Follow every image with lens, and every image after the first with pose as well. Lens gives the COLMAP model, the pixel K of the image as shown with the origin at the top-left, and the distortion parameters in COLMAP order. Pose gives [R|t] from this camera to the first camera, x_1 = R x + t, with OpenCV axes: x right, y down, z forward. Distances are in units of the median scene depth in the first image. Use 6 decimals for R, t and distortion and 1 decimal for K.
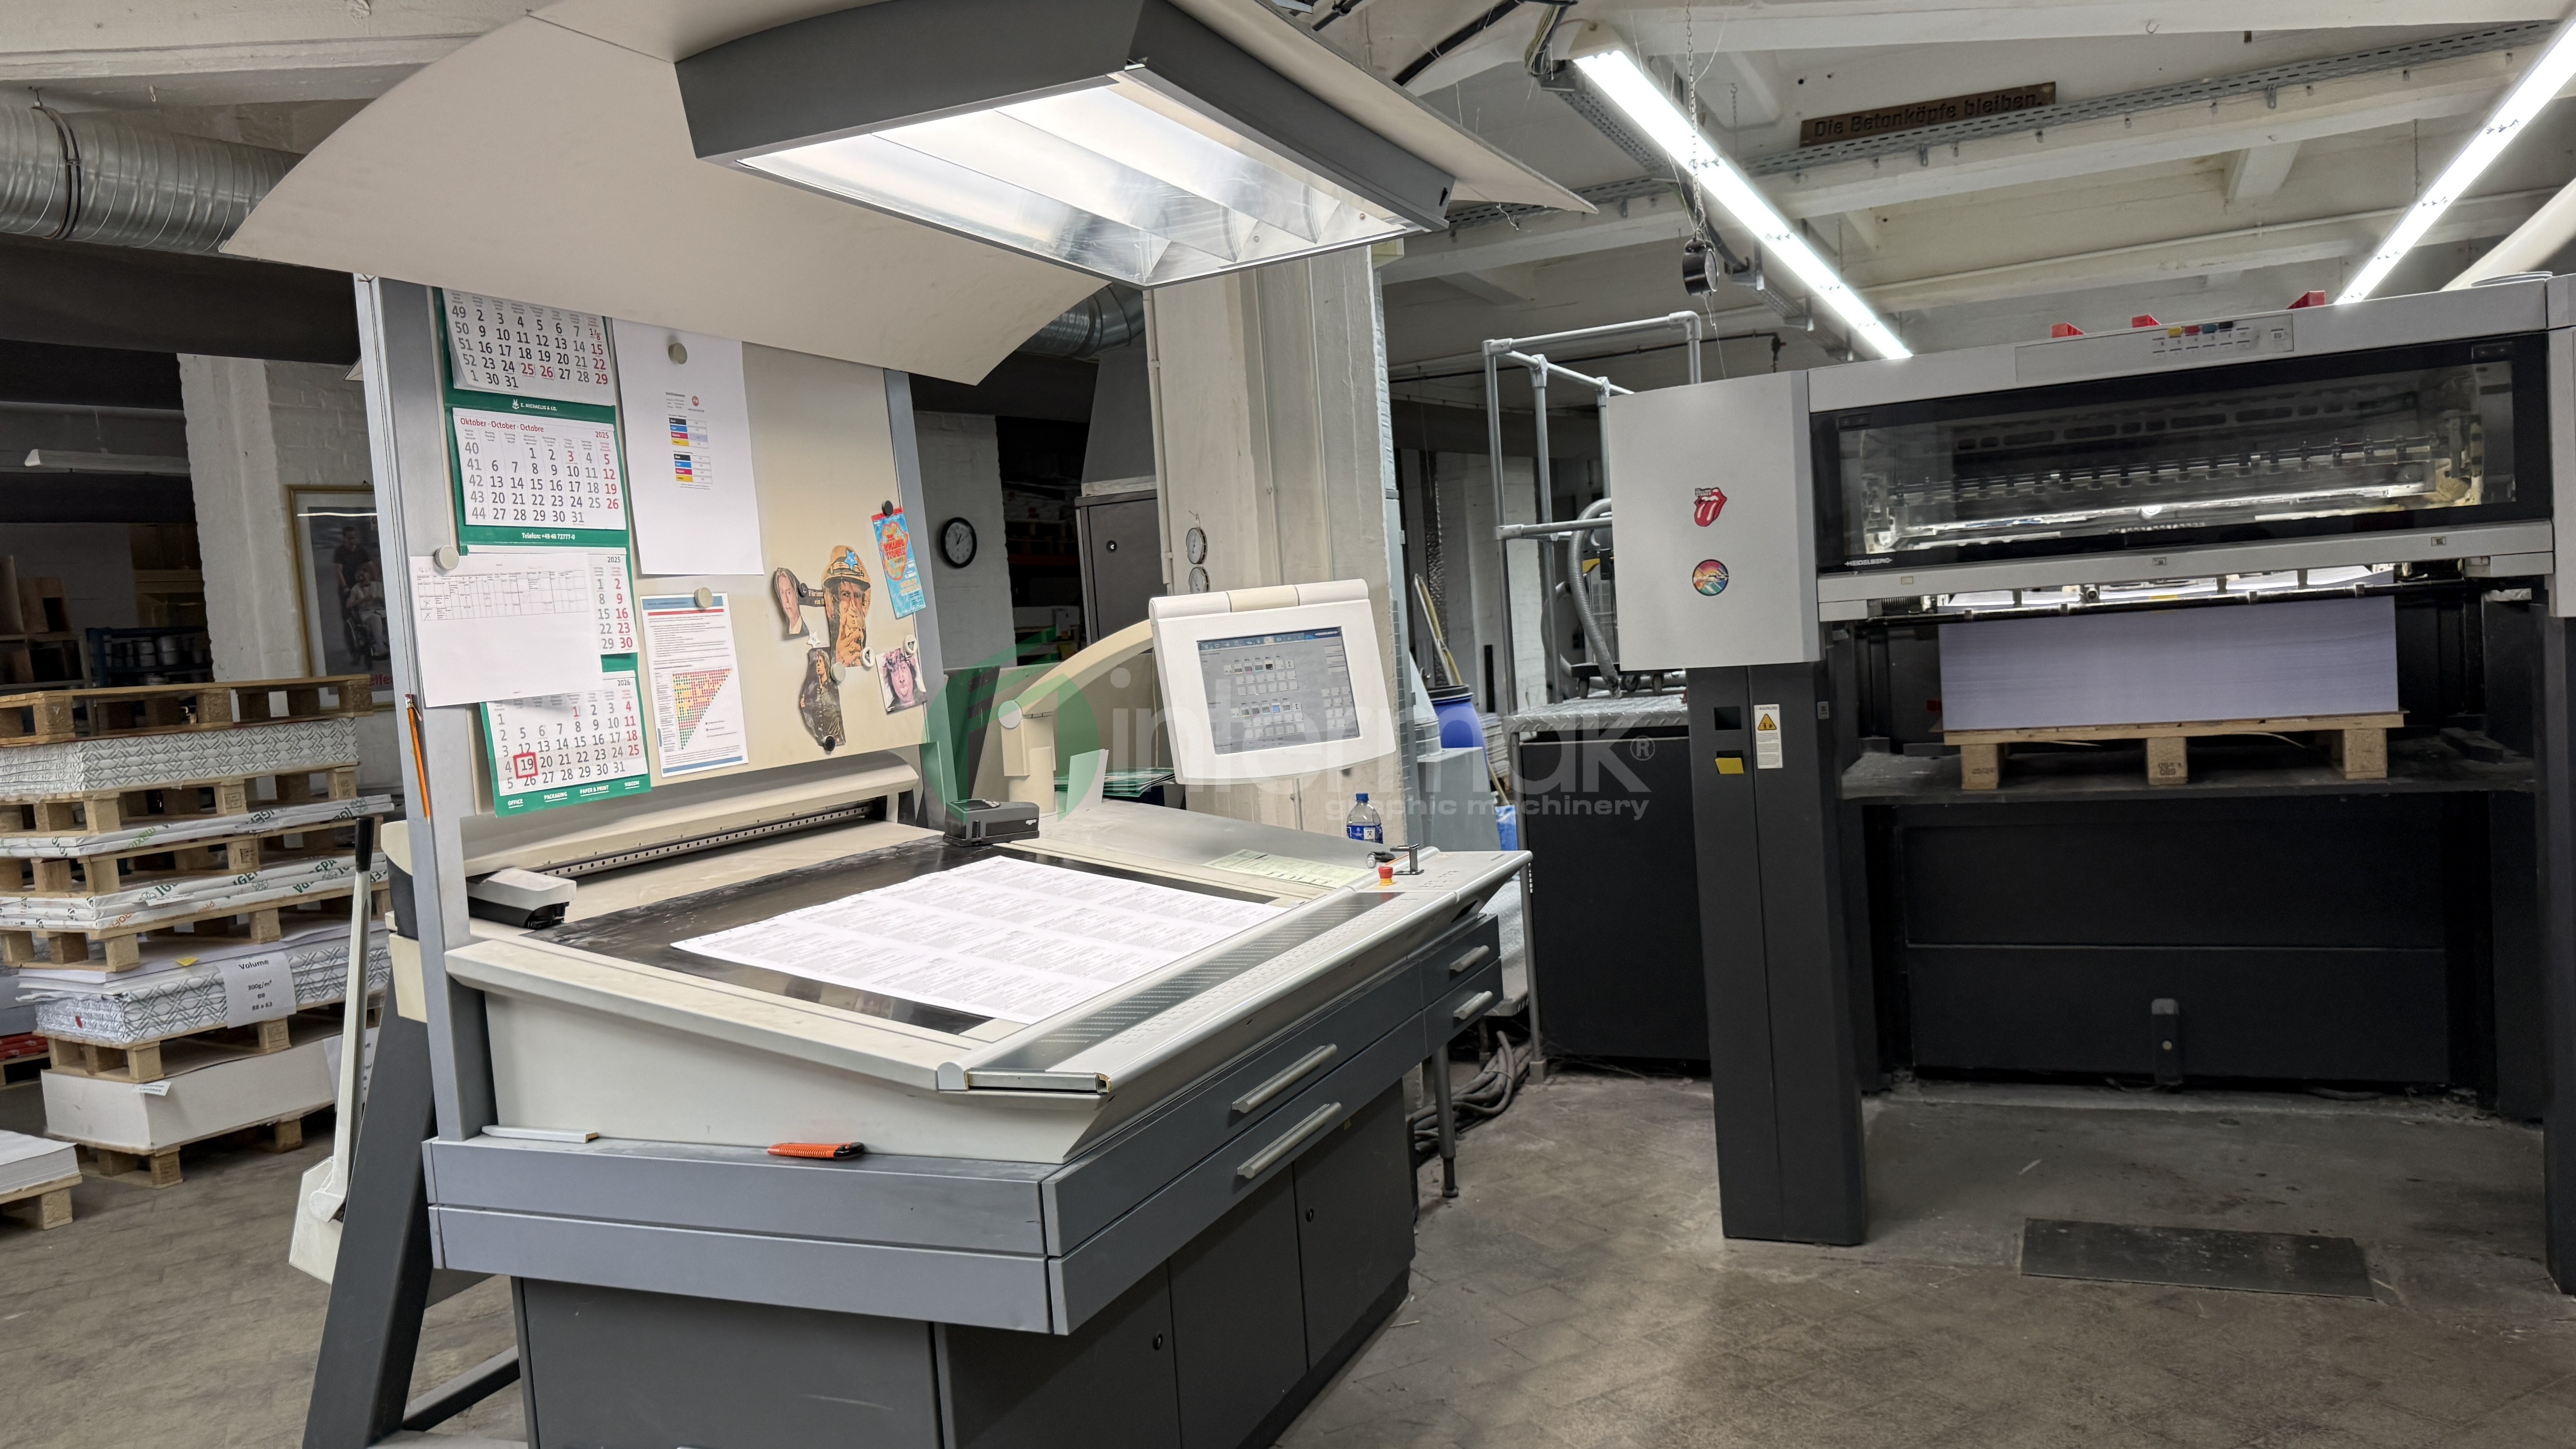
lens RADIAL K [[1828.2, 0, 1281.9], [0, 1828.2, 735.2], [0, 0, 1]] dist [0.046964, -0.060763]
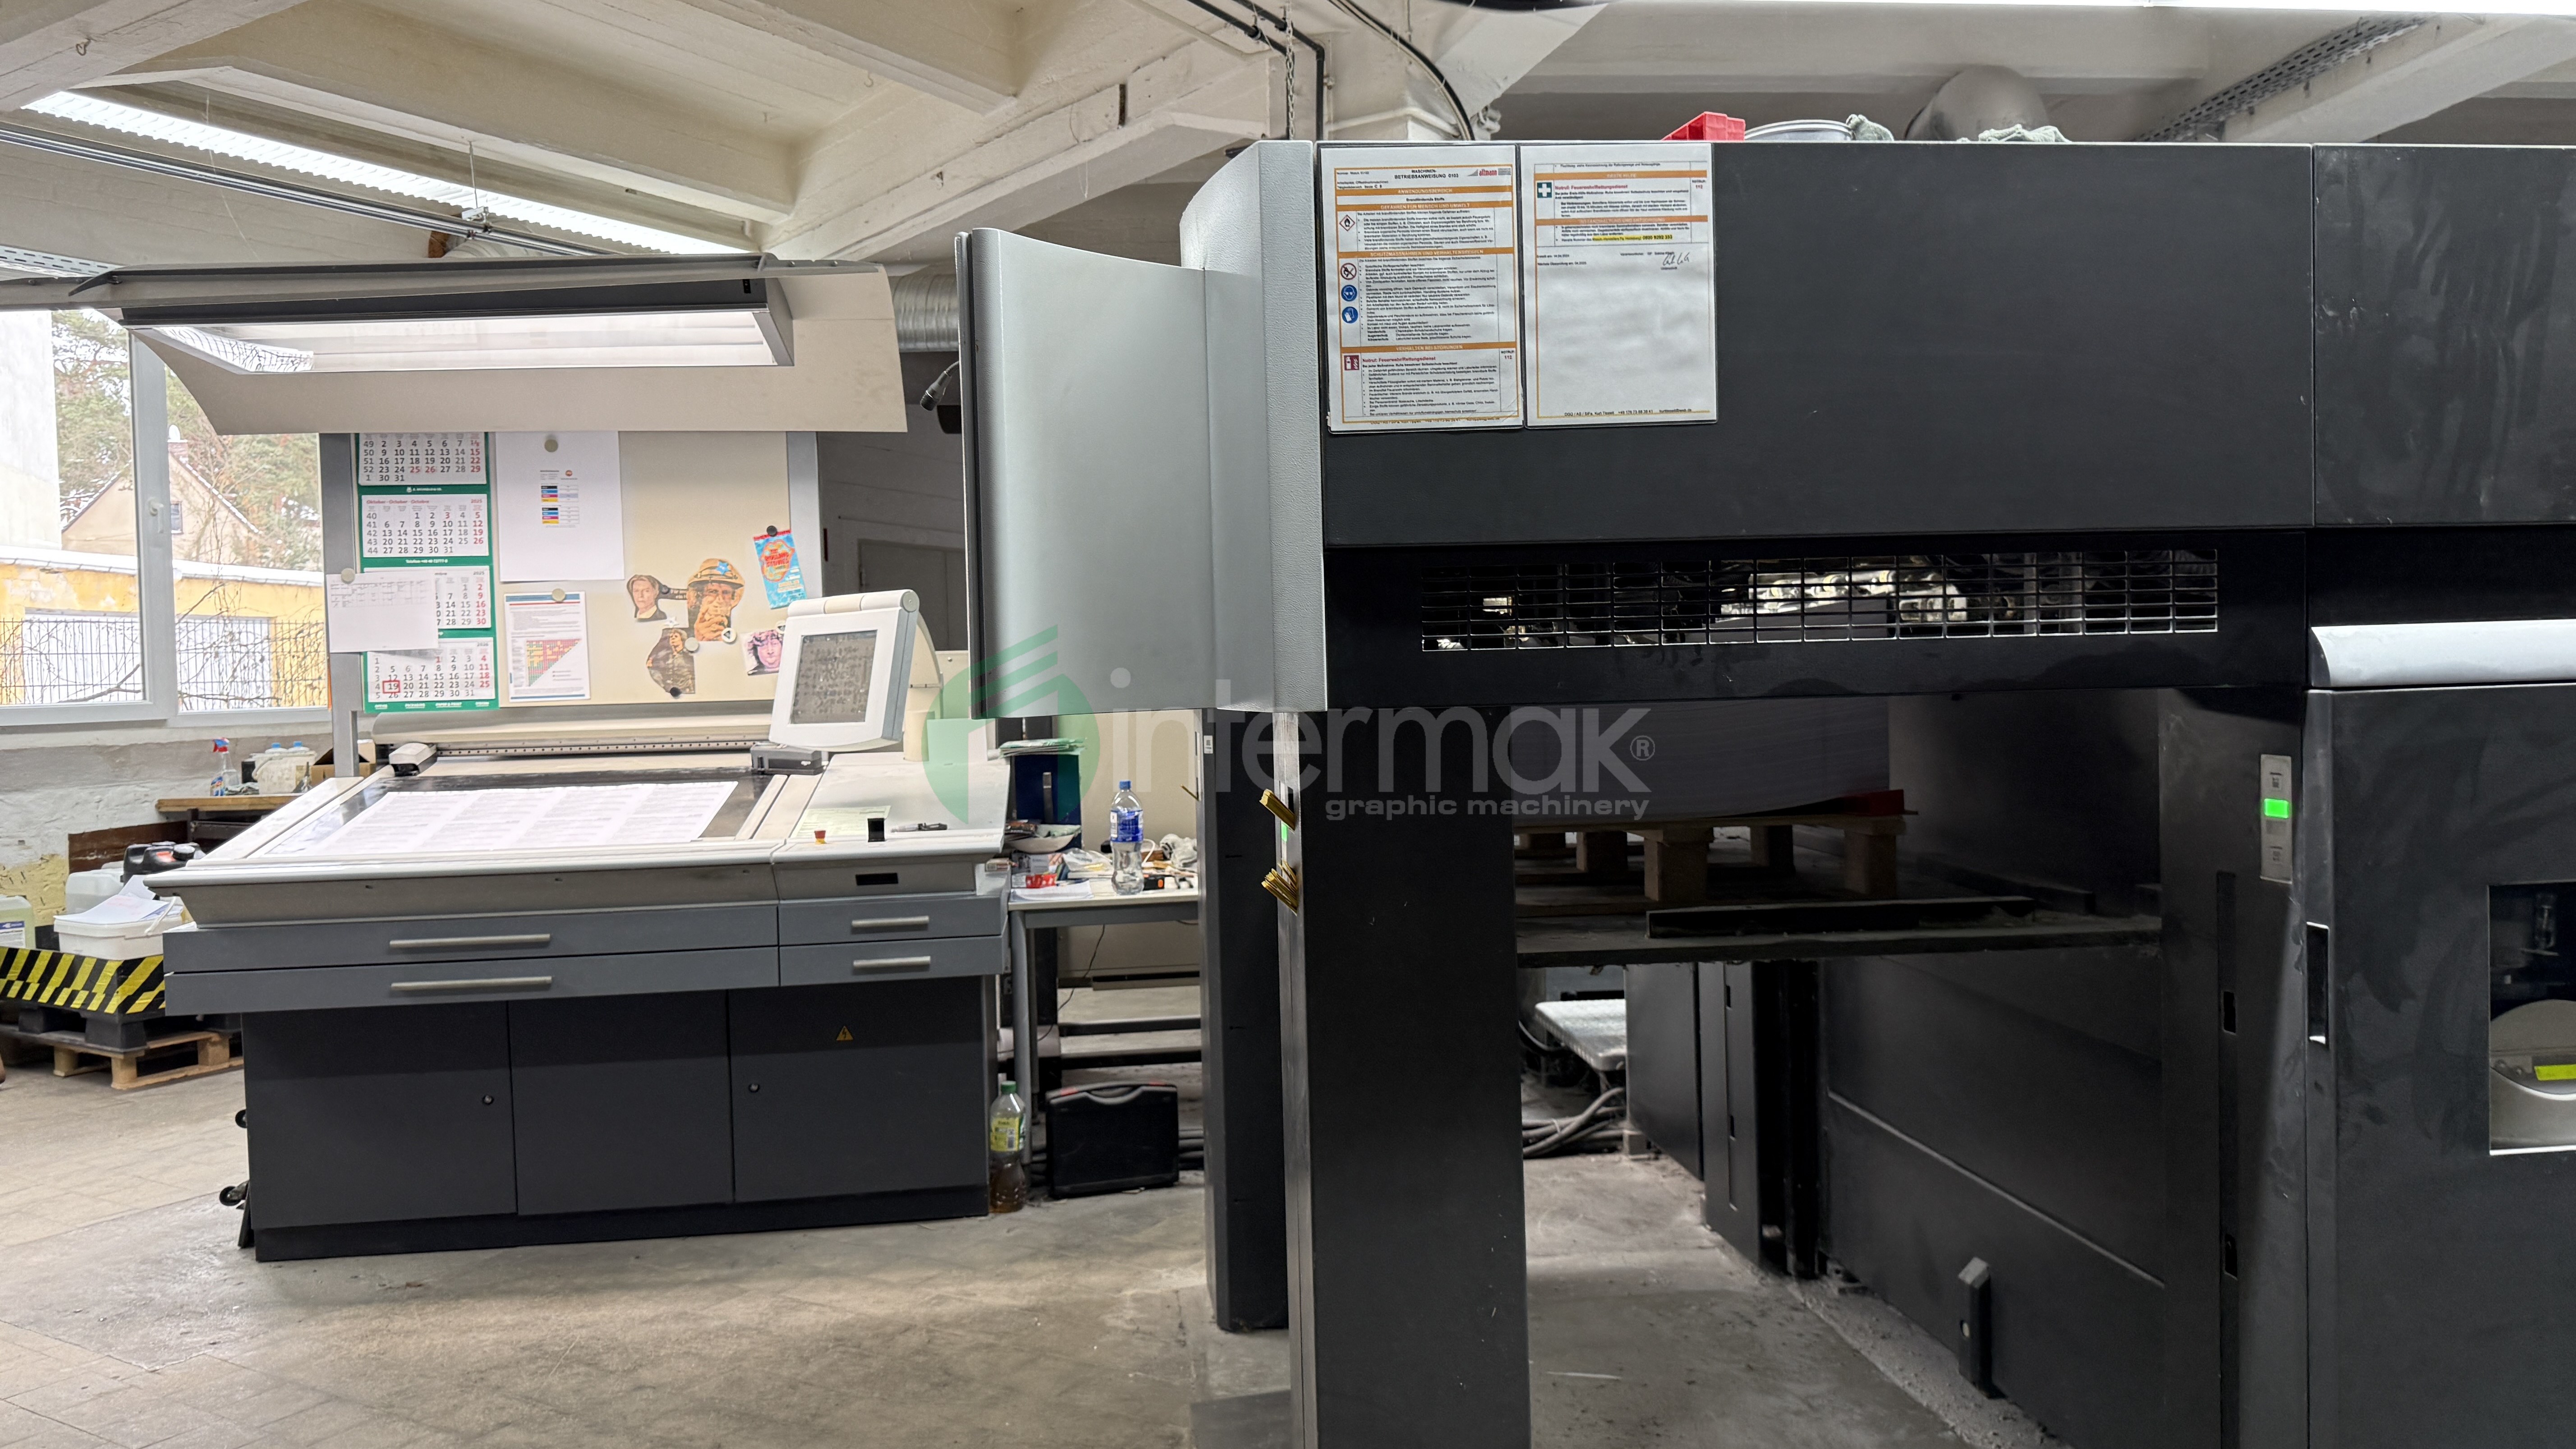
lens RADIAL K [[1828.2, 0, 1249.6], [0, 1828.2, 713.1], [0, 0, 1]] dist [0.046964, -0.060763]
pose [[0.500185, 0.088201, -0.861415, 1.269269], [-0.063230, 0.995863, 0.065253, -0.104330], [0.863607, 0.021828, 0.503693, 0.642141]]
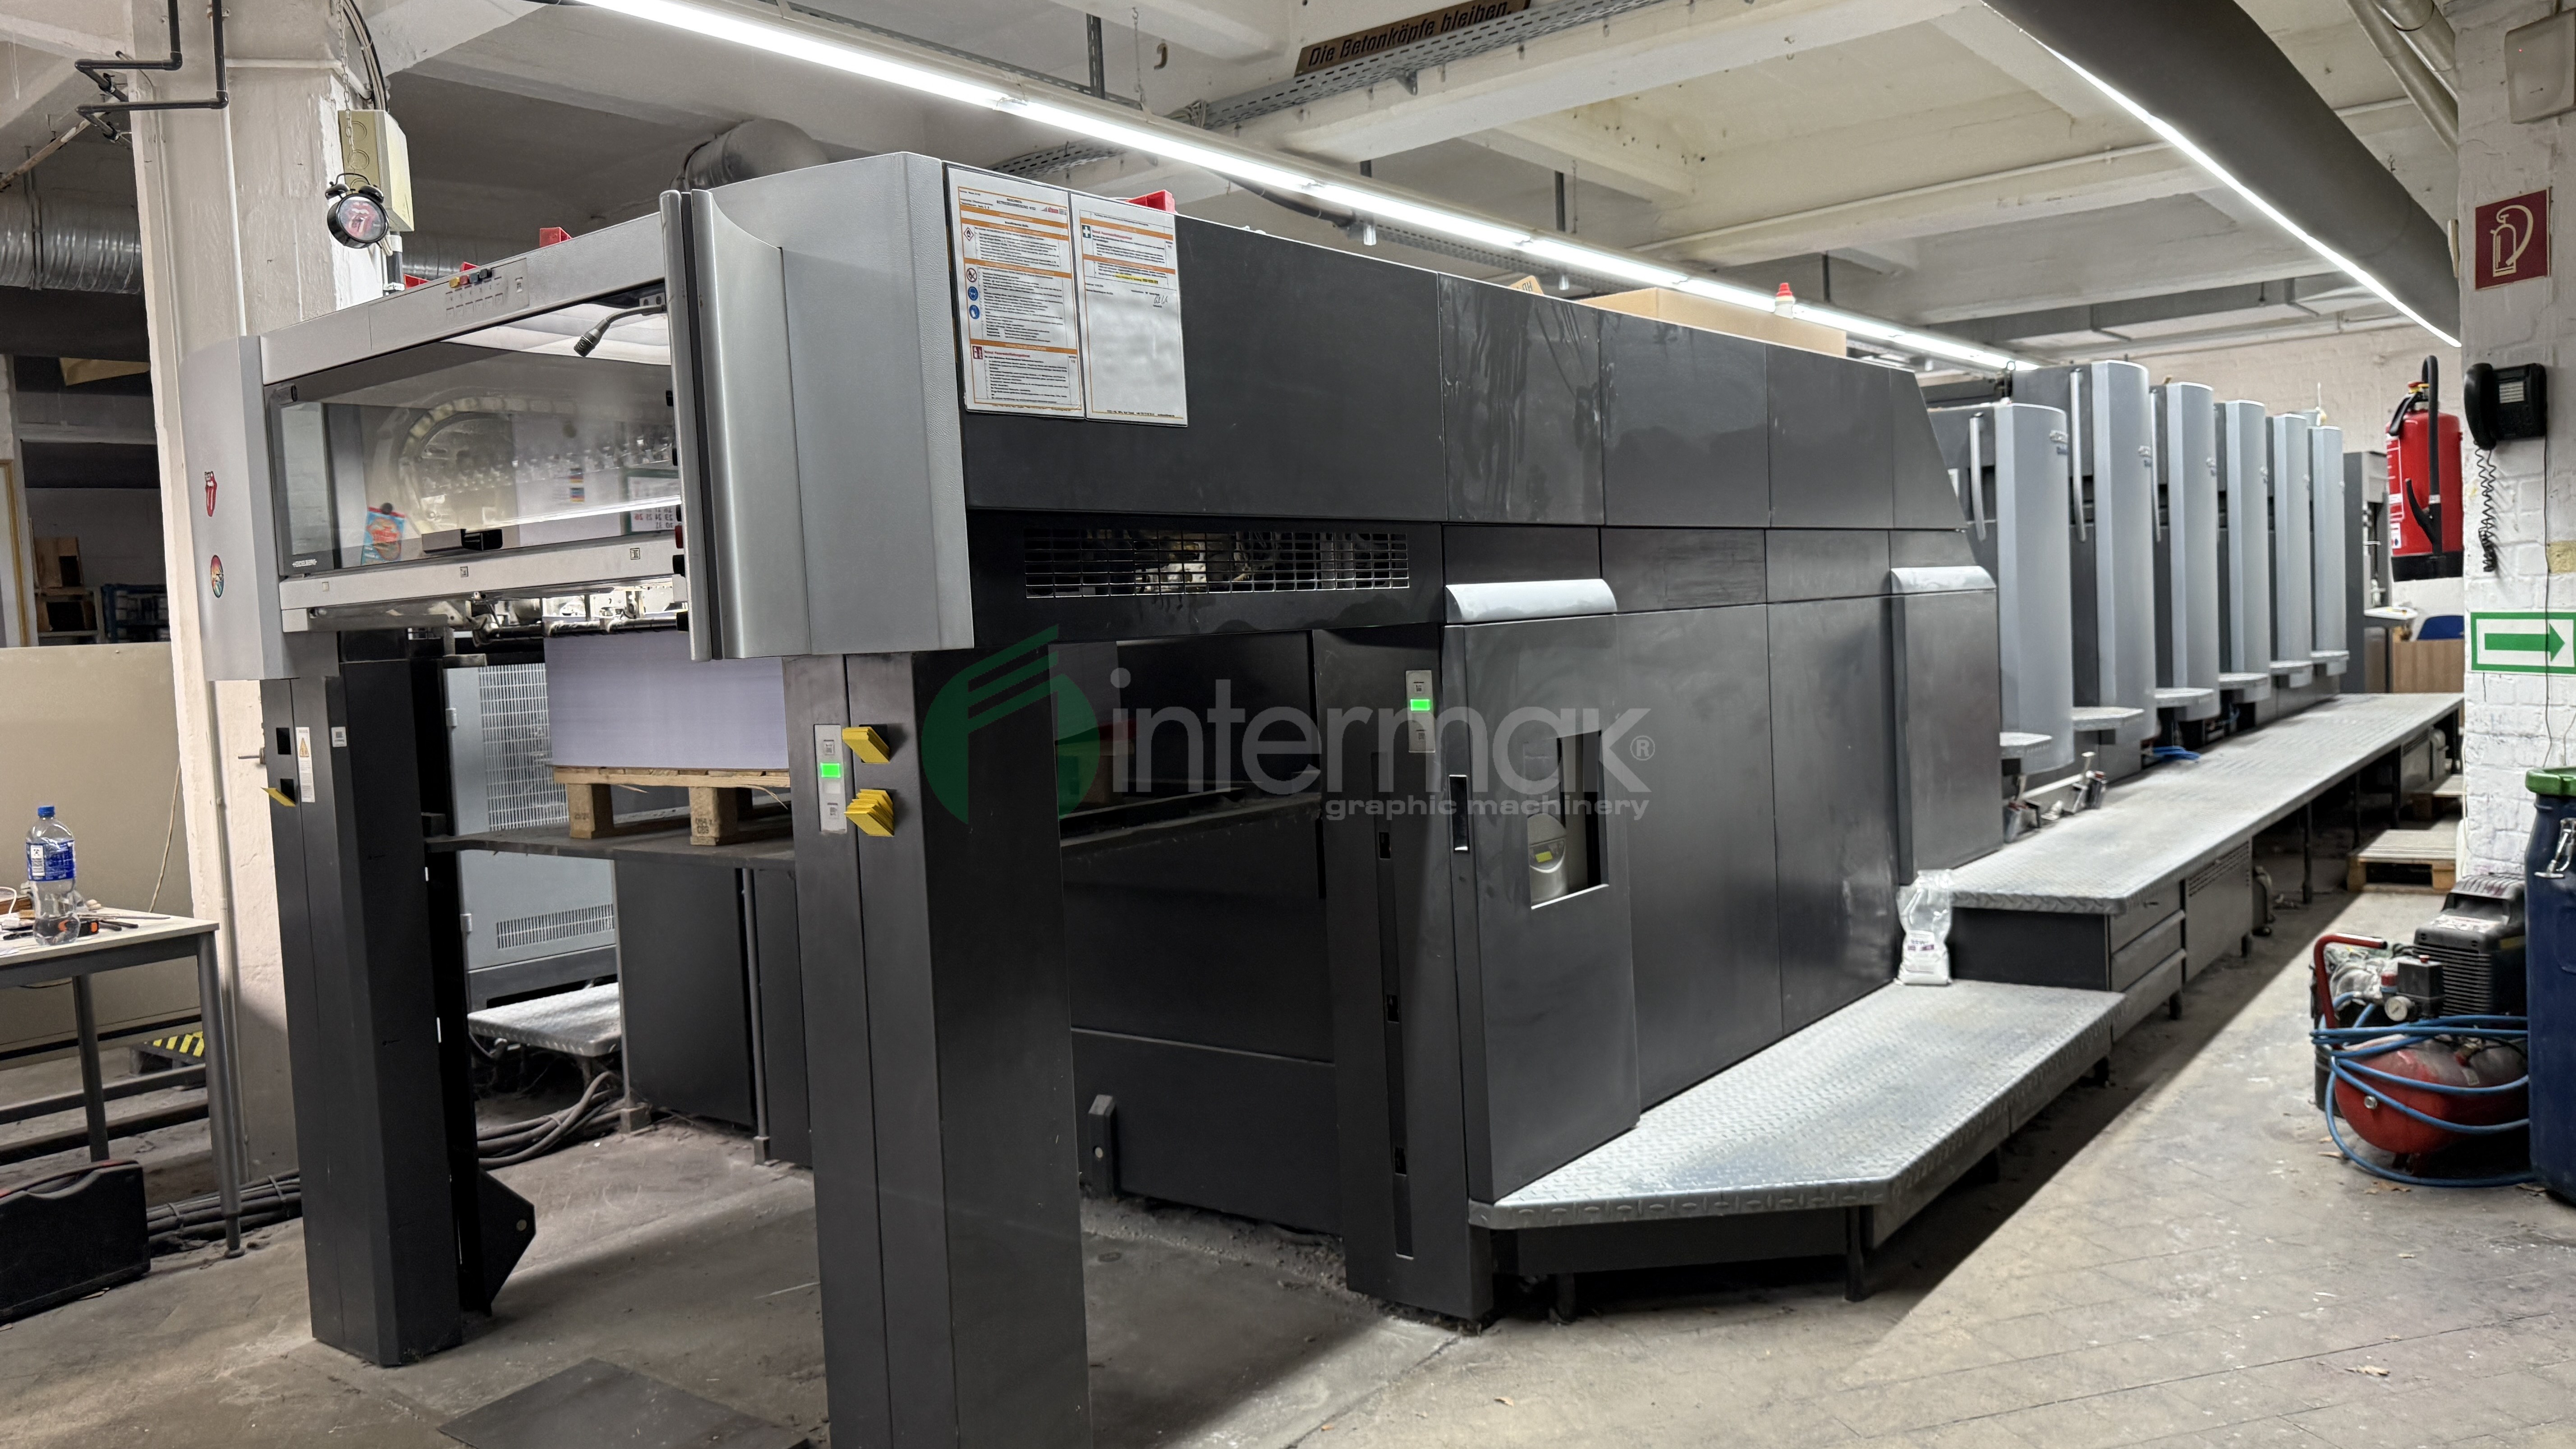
lens RADIAL K [[1828.2, 0, 1290.0], [0, 1828.2, 741.0], [0, 0, 1]] dist [0.046964, -0.060763]
pose [[0.973197, 0.040012, -0.226465, 1.056909], [-0.035774, 0.999100, 0.022788, -0.053959], [0.227173, -0.014076, 0.973753, 0.317767]]
